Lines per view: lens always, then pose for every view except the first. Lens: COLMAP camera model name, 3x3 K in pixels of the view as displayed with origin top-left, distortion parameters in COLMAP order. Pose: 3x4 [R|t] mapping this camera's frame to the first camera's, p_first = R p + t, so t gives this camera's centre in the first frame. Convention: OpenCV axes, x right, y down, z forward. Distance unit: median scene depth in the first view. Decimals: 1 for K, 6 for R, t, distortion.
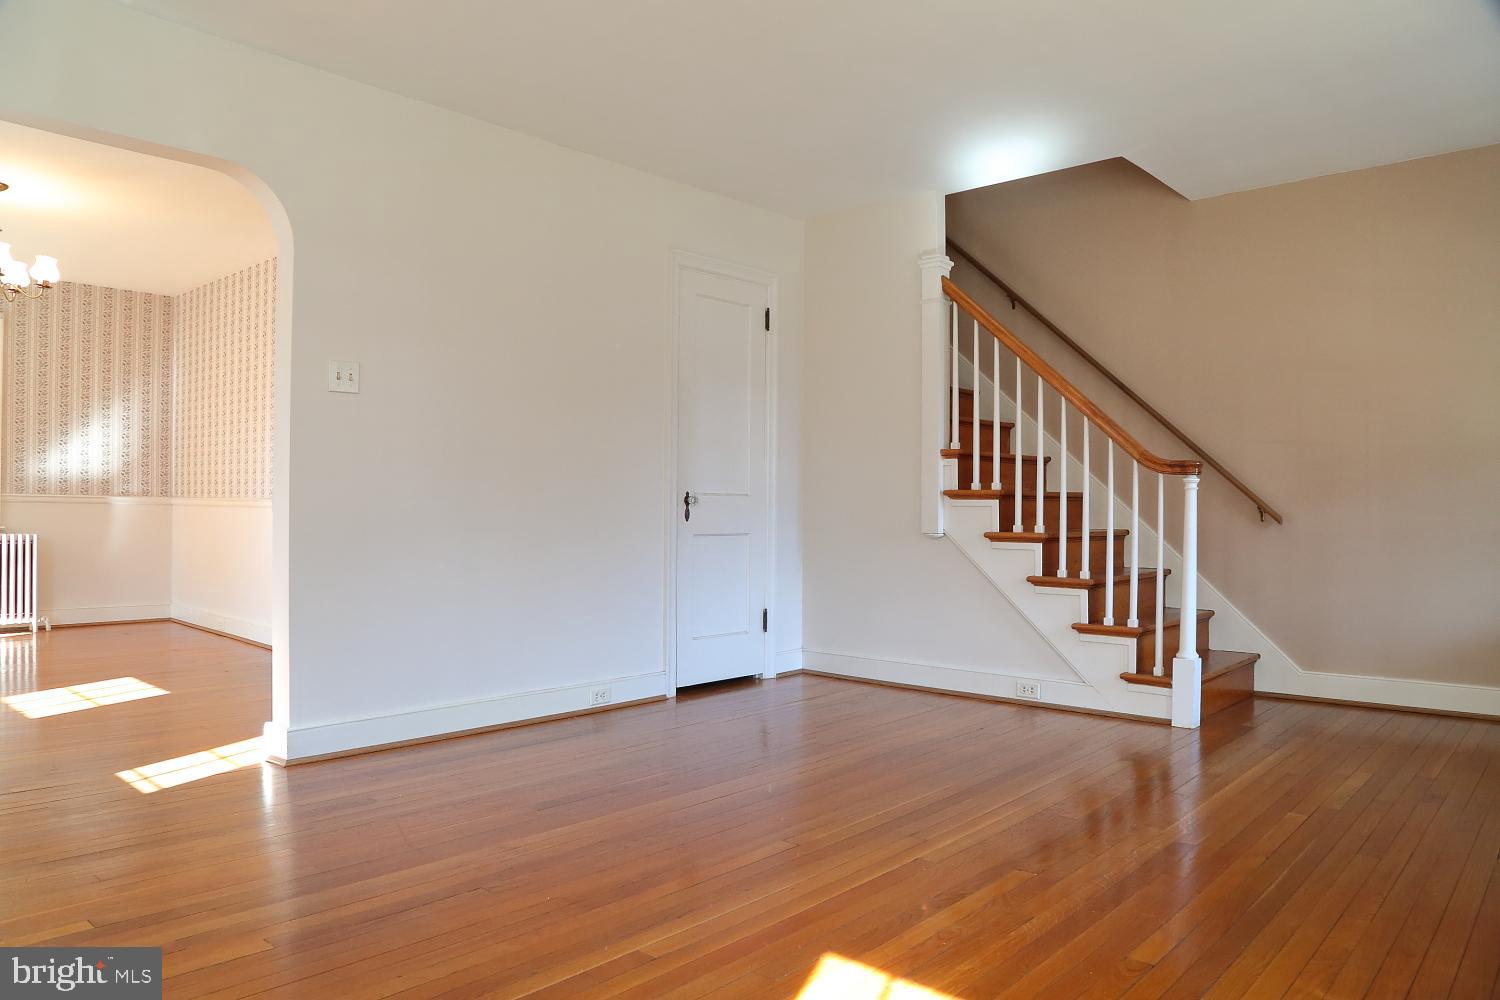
lens RADIAL K [[1026.8, 0, 752.8], [0, 1026.8, 505.4], [0, 0, 1]] dist [-0.117020, 0.057830]
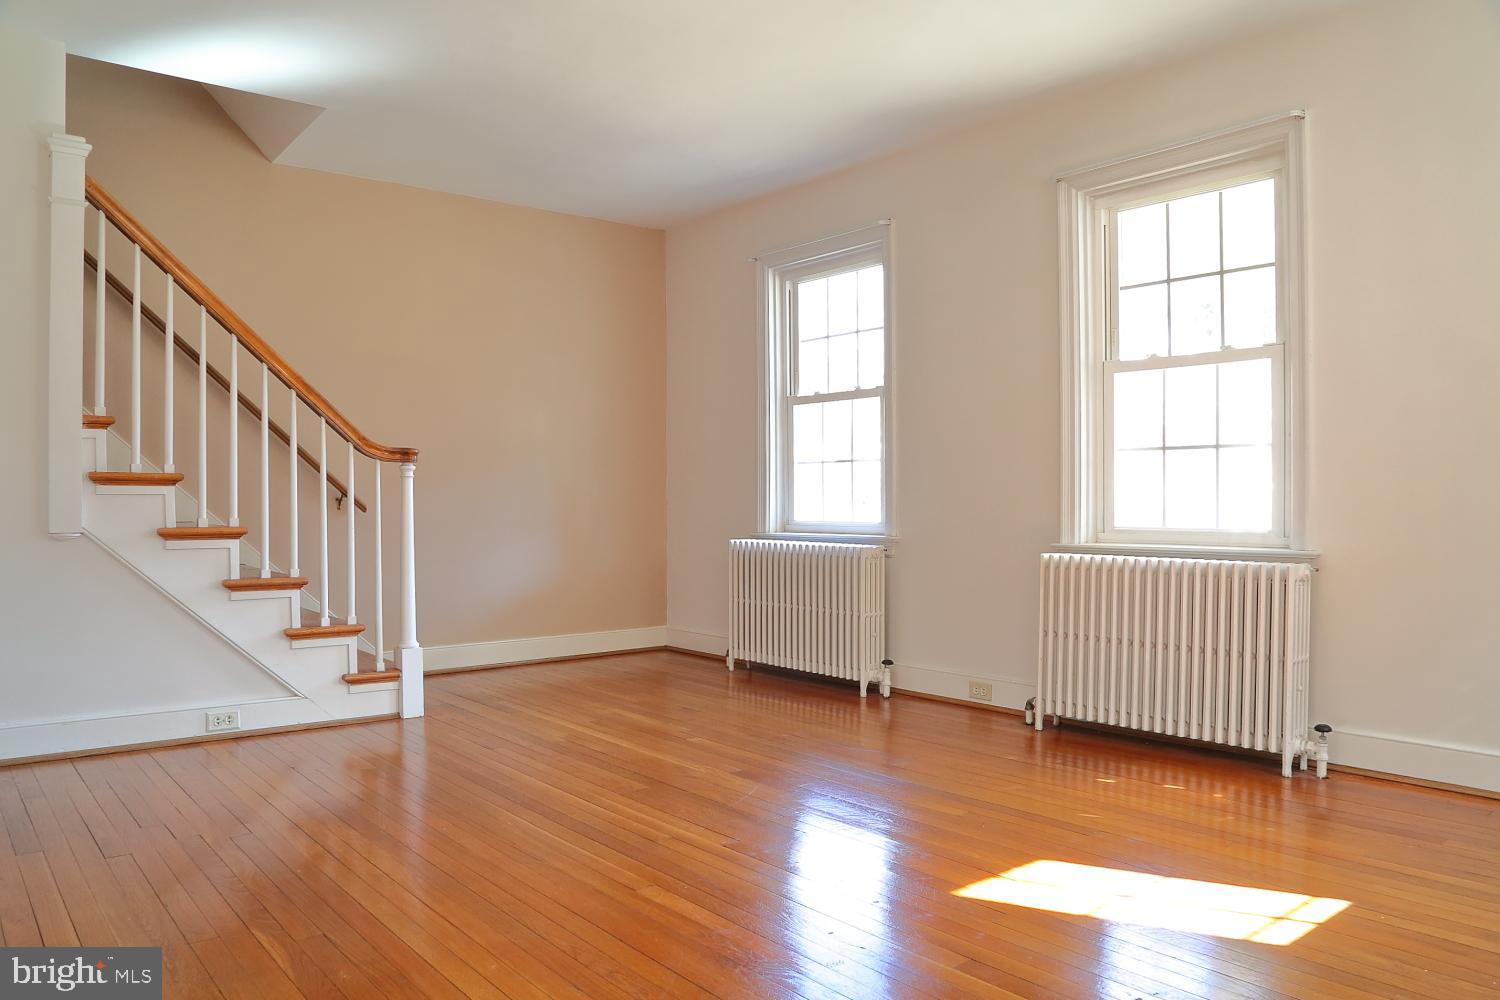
lens RADIAL K [[1026.8, 0, 752.8], [0, 1026.8, 505.4], [0, 0, 1]] dist [-0.117020, 0.057830]
pose [[0.130153, -0.006297, 0.991474, -0.467858], [0.003196, 0.999977, 0.005932, 0.006410], [-0.991489, 0.002396, 0.130170, 0.484061]]
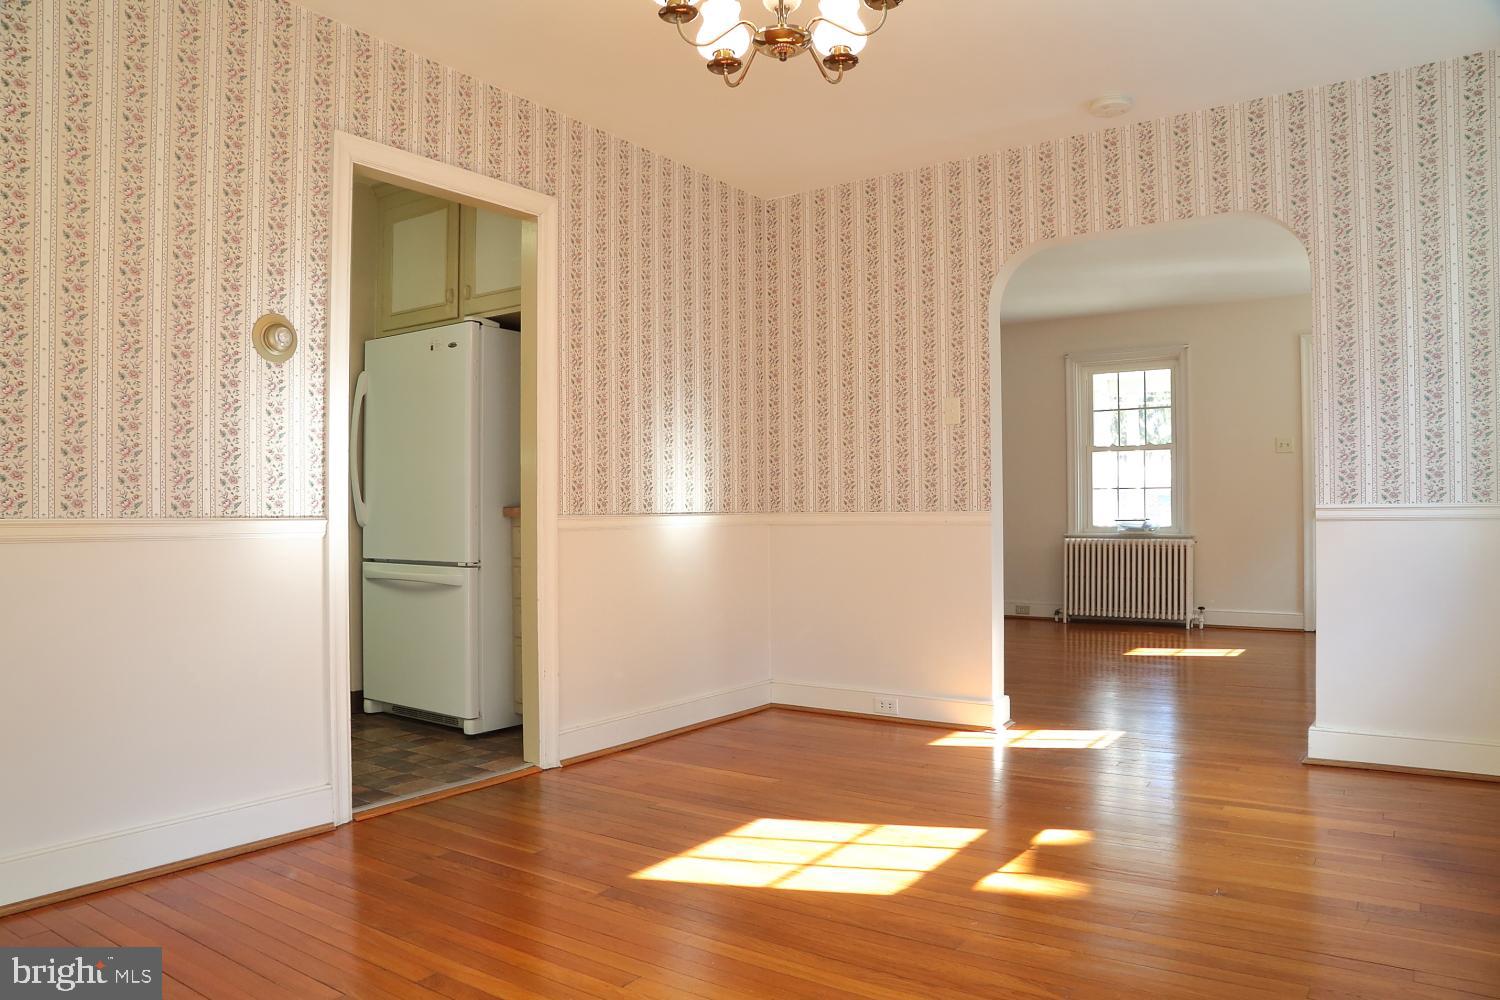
lens RADIAL K [[1026.8, 0, 752.8], [0, 1026.8, 505.4], [0, 0, 1]] dist [-0.117020, 0.057830]
pose [[-0.128148, -0.001743, 0.991753, -1.294337], [0.008922, 0.999956, 0.002910, -0.015852], [-0.991715, 0.009221, -0.128127, 1.130193]]
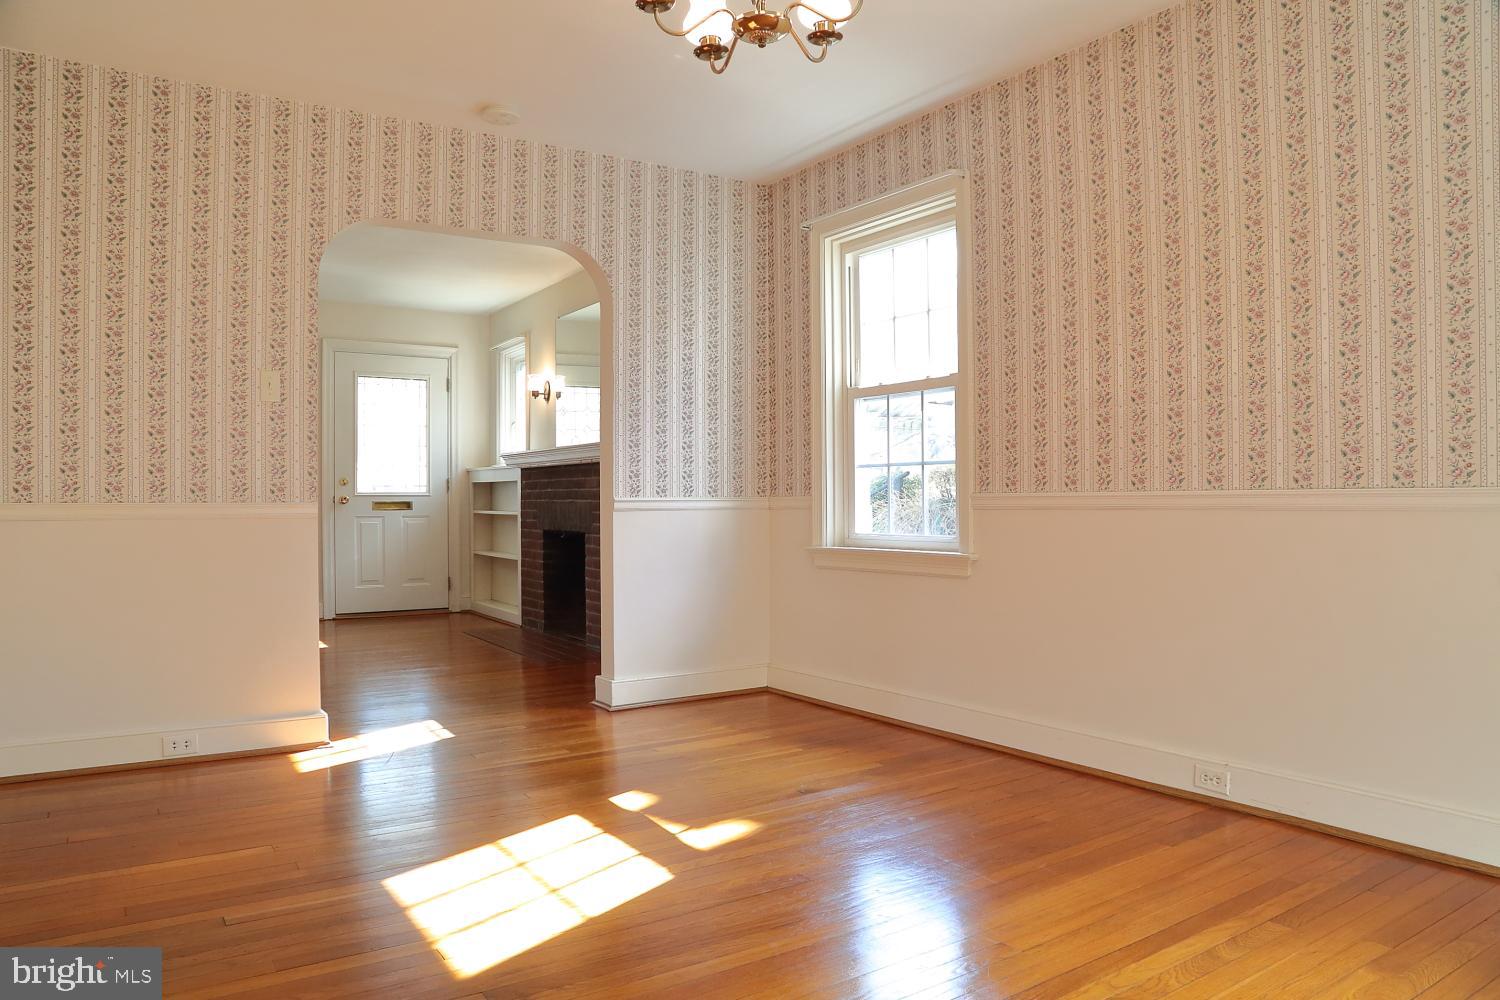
lens RADIAL K [[1026.8, 0, 752.8], [0, 1026.8, 505.4], [0, 0, 1]] dist [-0.117020, 0.057830]
pose [[-0.969152, -0.006127, 0.246388, -0.938143], [-0.004109, 0.999954, 0.008702, -0.012106], [-0.246430, 0.007421, -0.969132, 1.518863]]
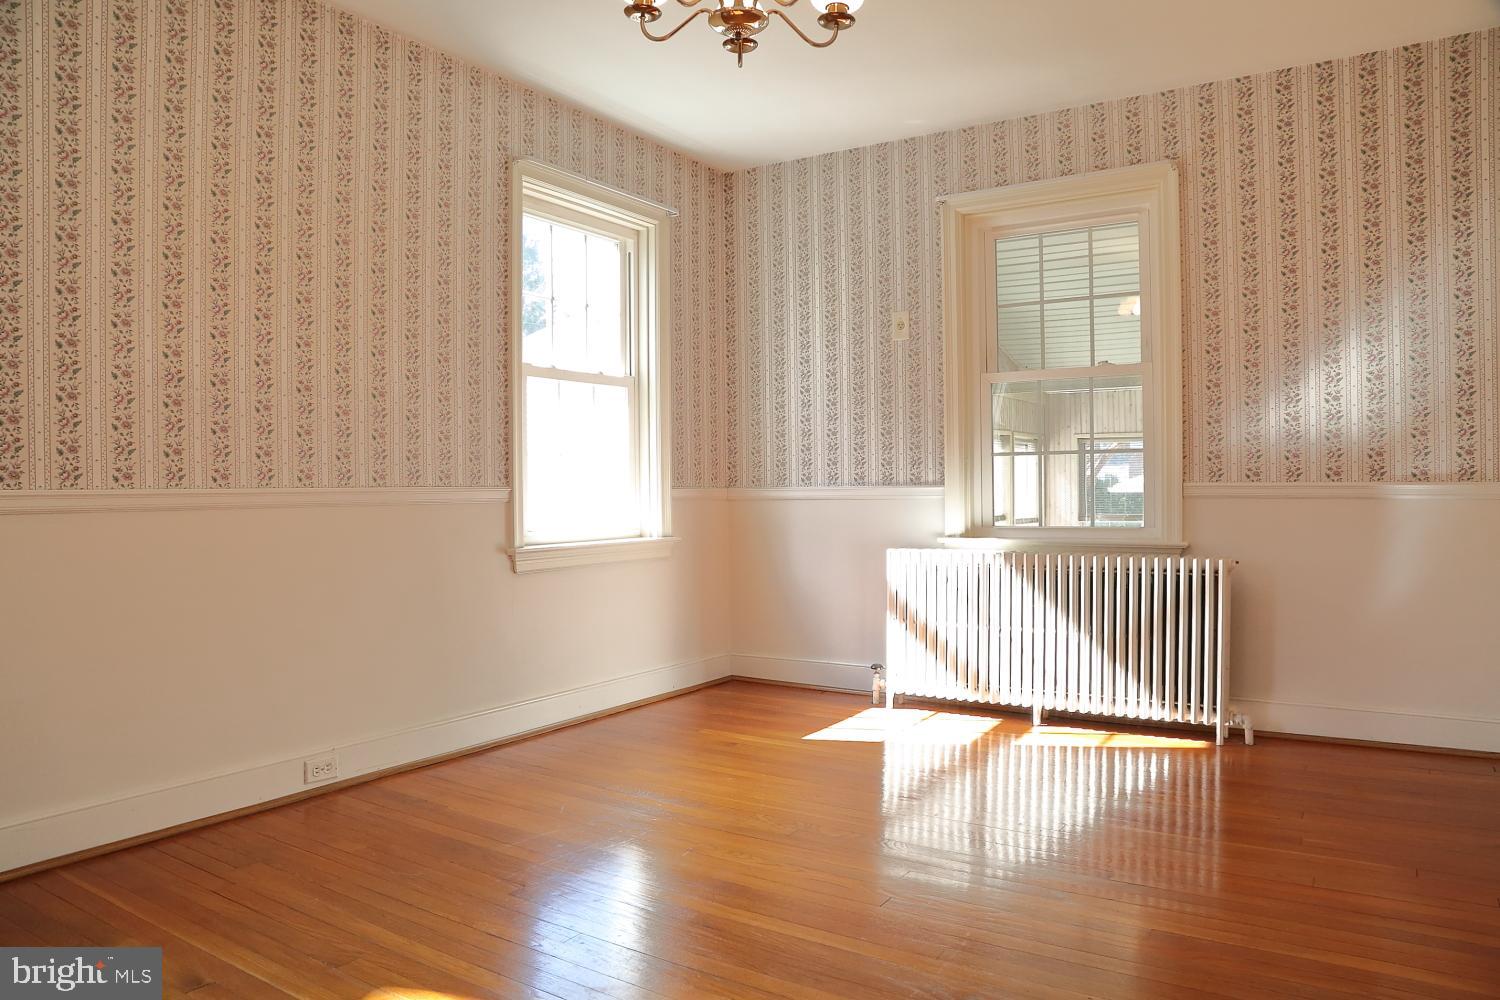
lens RADIAL K [[1026.8, 0, 752.8], [0, 1026.8, 505.4], [0, 0, 1]] dist [-0.117020, 0.057830]
pose [[0.148219, 0.003169, -0.988950, -0.351586], [0.009837, 0.999941, 0.004679, -0.005891], [0.988906, -0.010422, 0.148179, 0.991195]]
